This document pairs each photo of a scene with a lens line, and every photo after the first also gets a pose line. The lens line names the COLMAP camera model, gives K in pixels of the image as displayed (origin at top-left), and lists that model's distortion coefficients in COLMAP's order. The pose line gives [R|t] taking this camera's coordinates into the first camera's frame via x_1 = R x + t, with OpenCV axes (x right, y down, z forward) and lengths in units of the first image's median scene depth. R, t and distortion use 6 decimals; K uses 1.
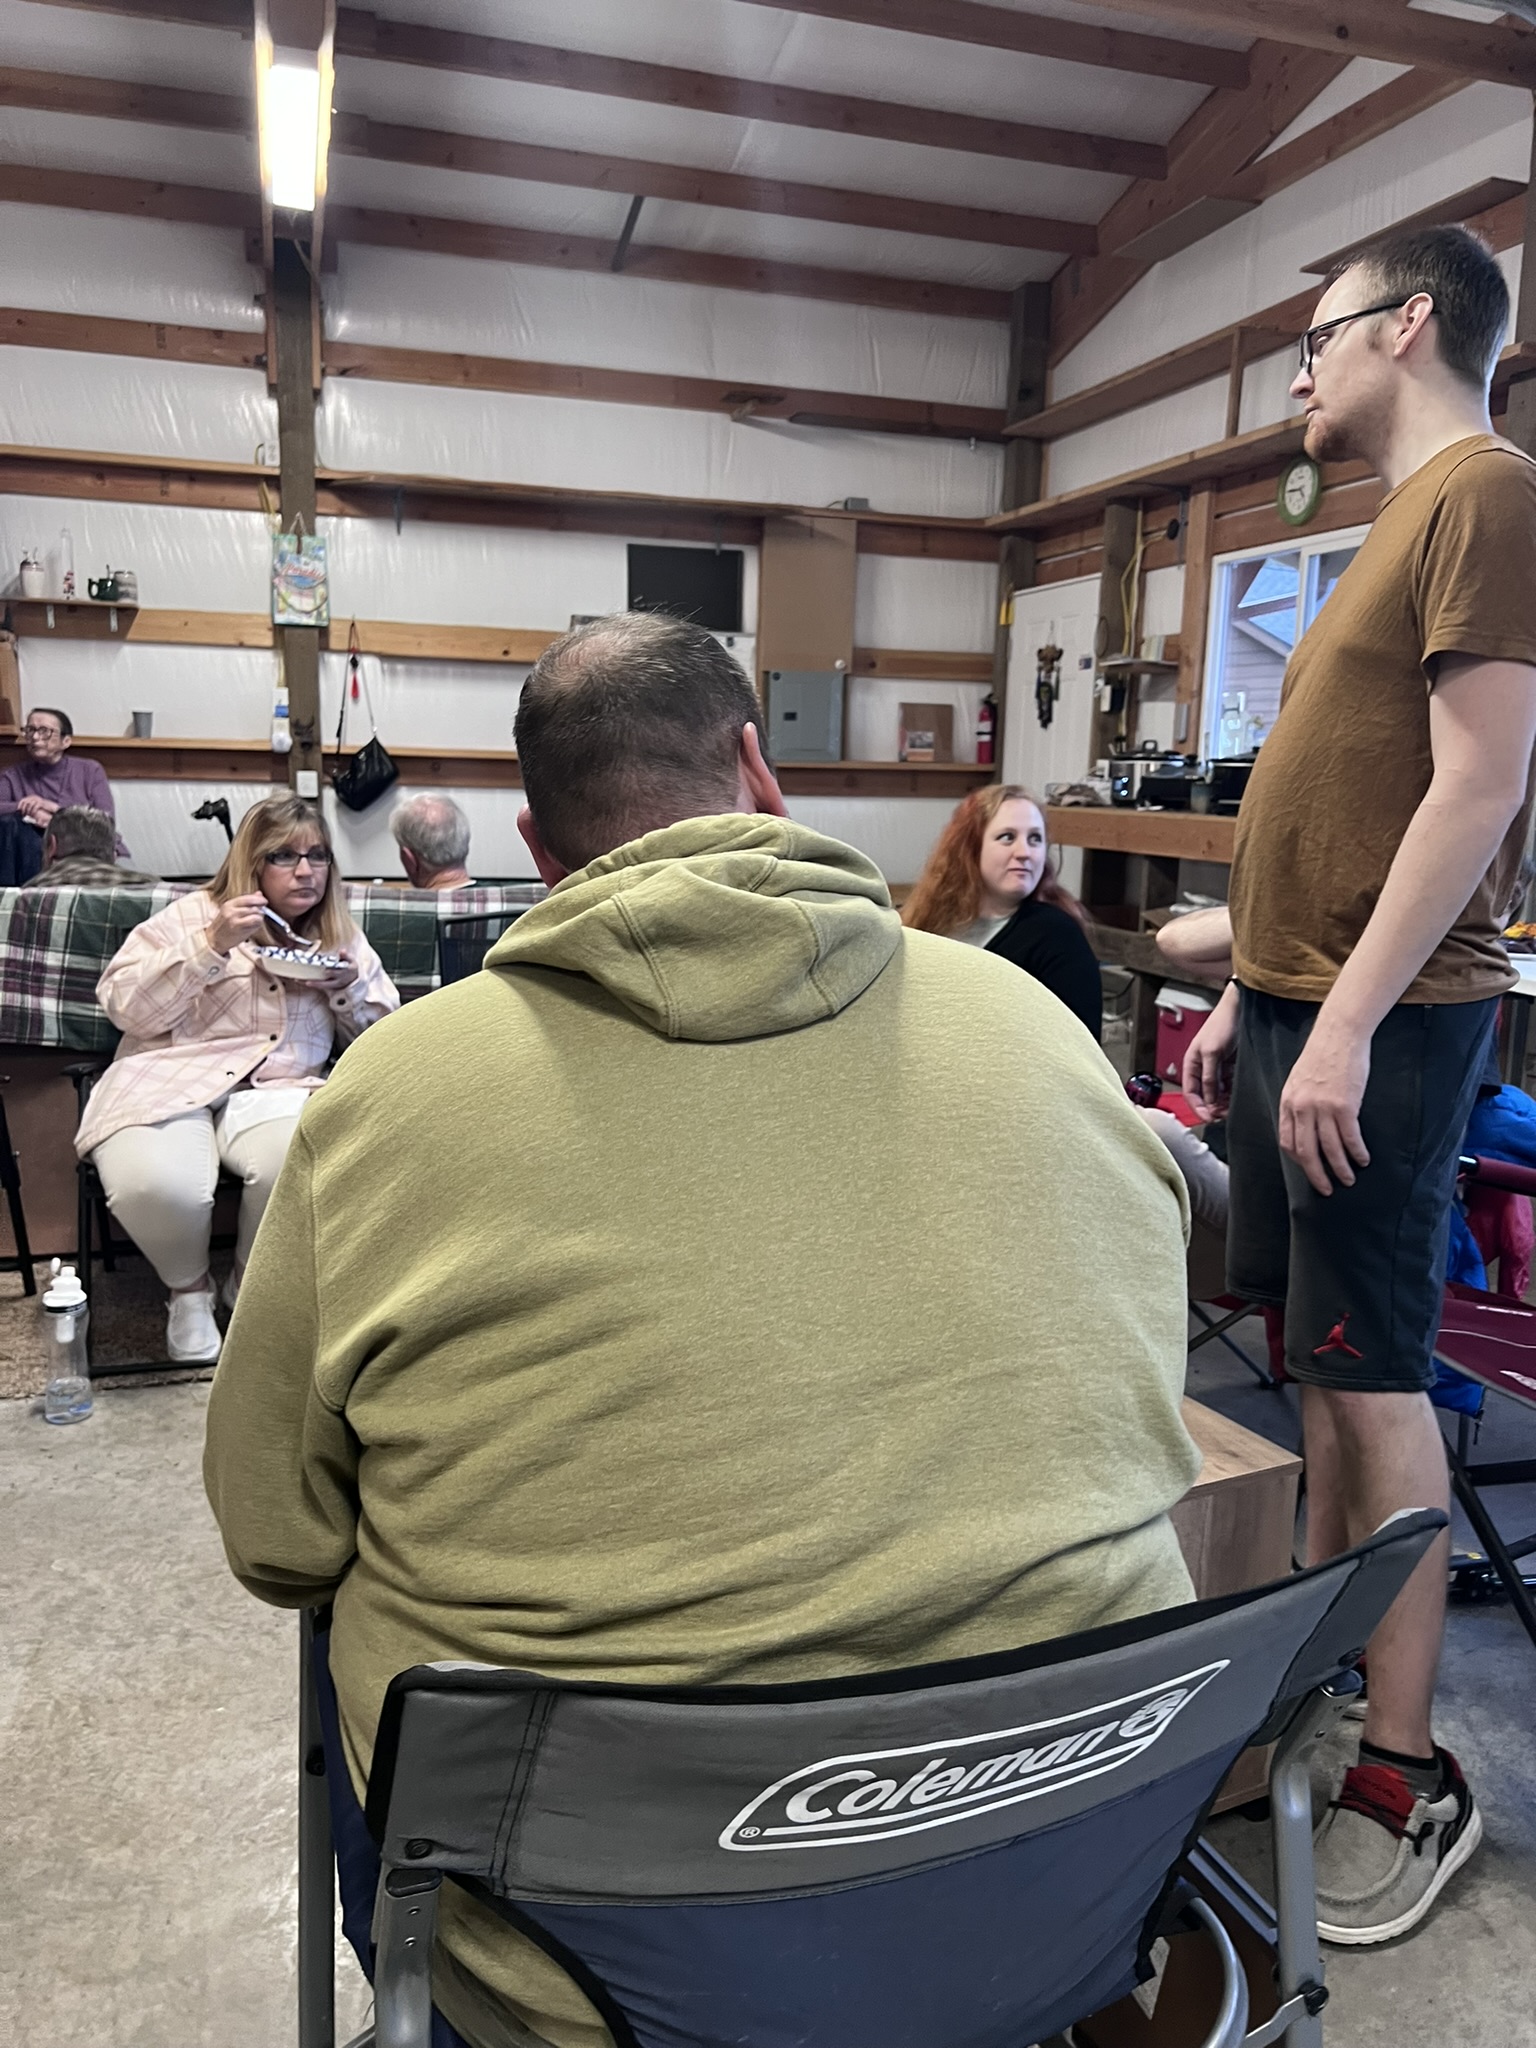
lens RADIAL K [[1540.7, 0, 768.0], [0, 1540.7, 1024.0], [0, 0, 1]] dist [0.051041, -0.055415]
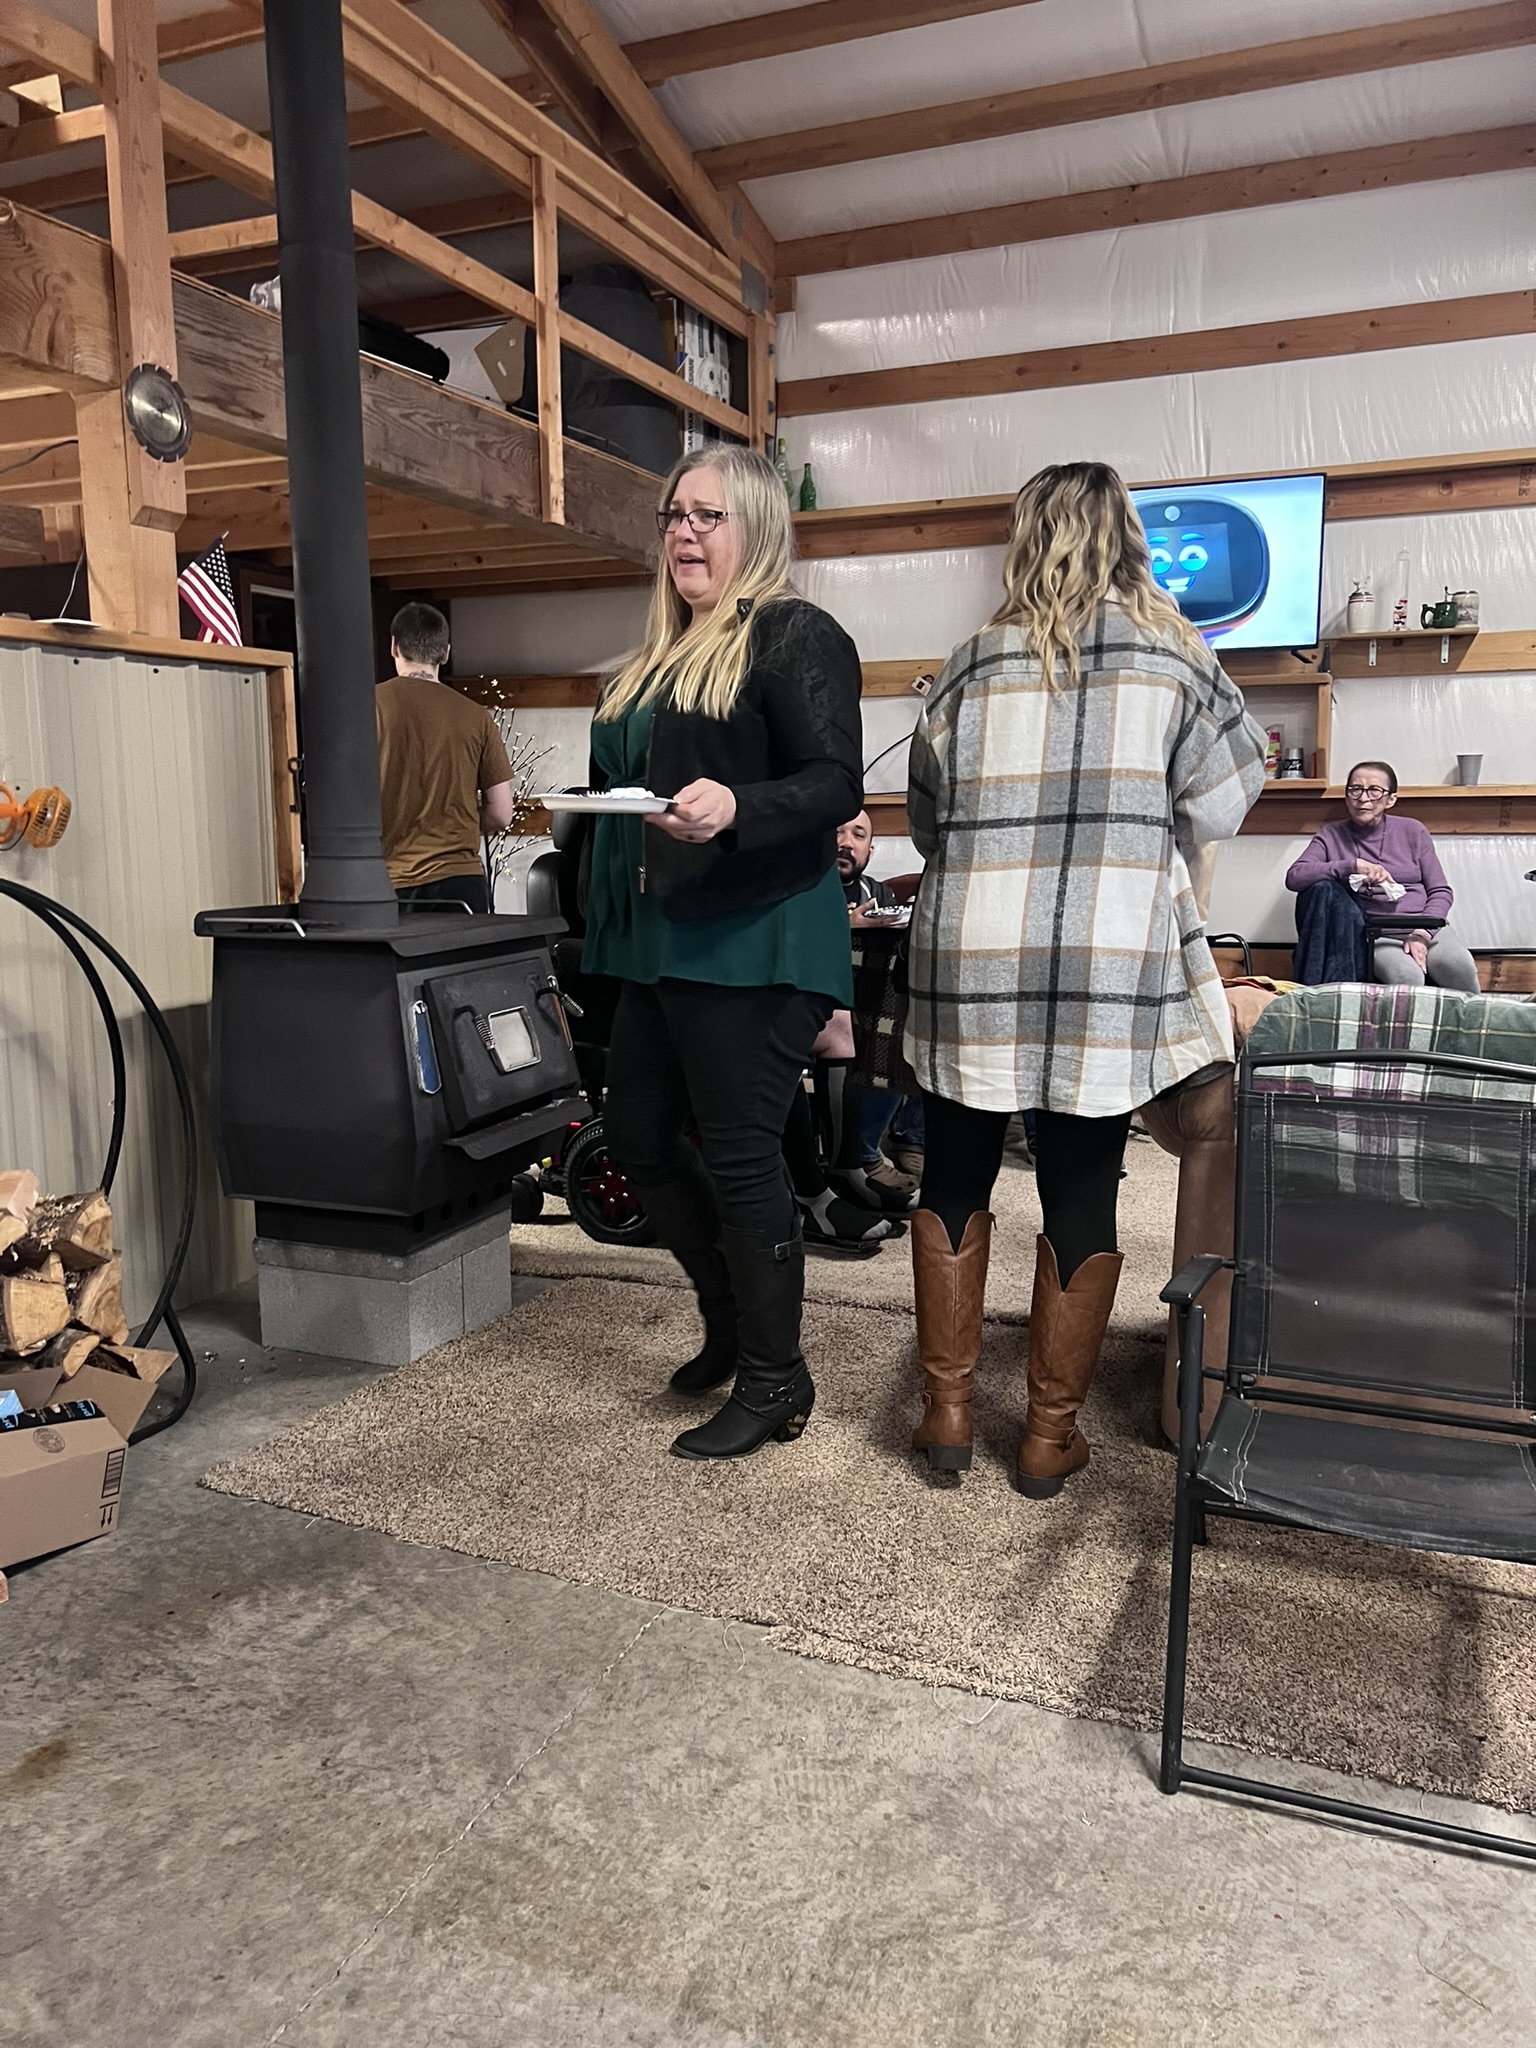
lens RADIAL K [[1540.7, 0, 768.0], [0, 1540.7, 1024.0], [0, 0, 1]] dist [0.051041, -0.055415]
pose [[0.779587, 0.058256, -0.623578, -0.168131], [-0.076852, 0.997038, -0.002934, -0.023435], [0.621561, 0.050211, 0.781755, 0.109947]]
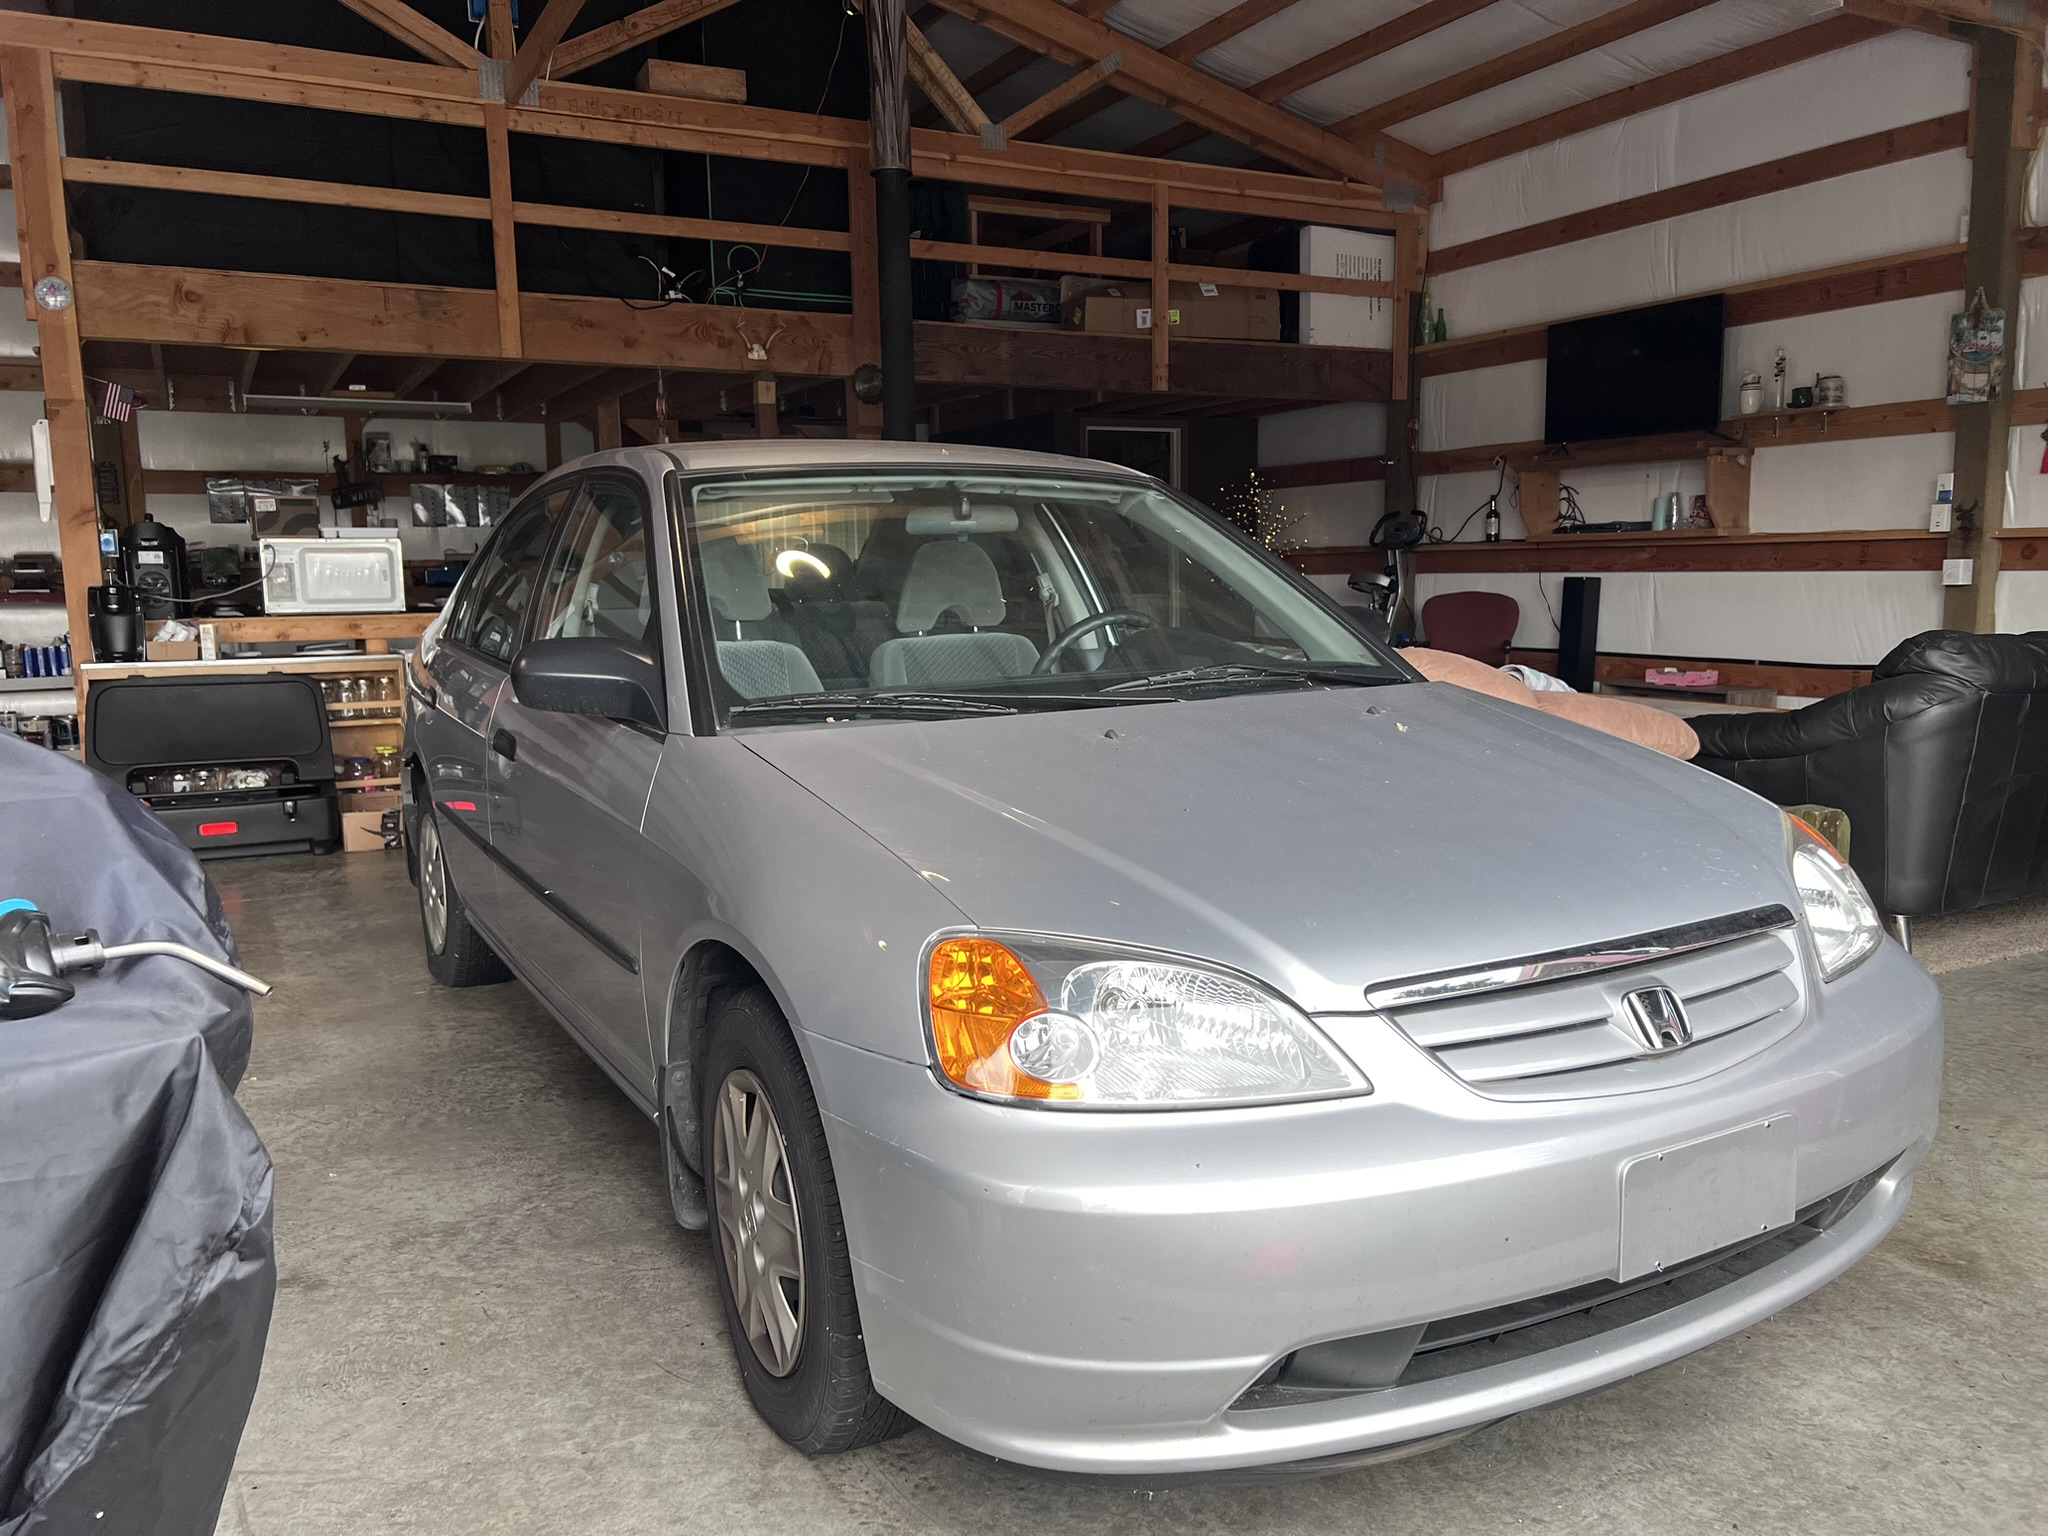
lens RADIAL K [[1540.7, 0, 1022.5], [0, 1540.7, 777.4], [0, 0, 1]] dist [0.051041, -0.055415]
pose [[0.202593, 0.105766, -0.973535, 0.539879], [-0.145074, 0.986422, 0.076976, -0.023621], [0.968457, 0.125639, 0.215186, 0.273486]]
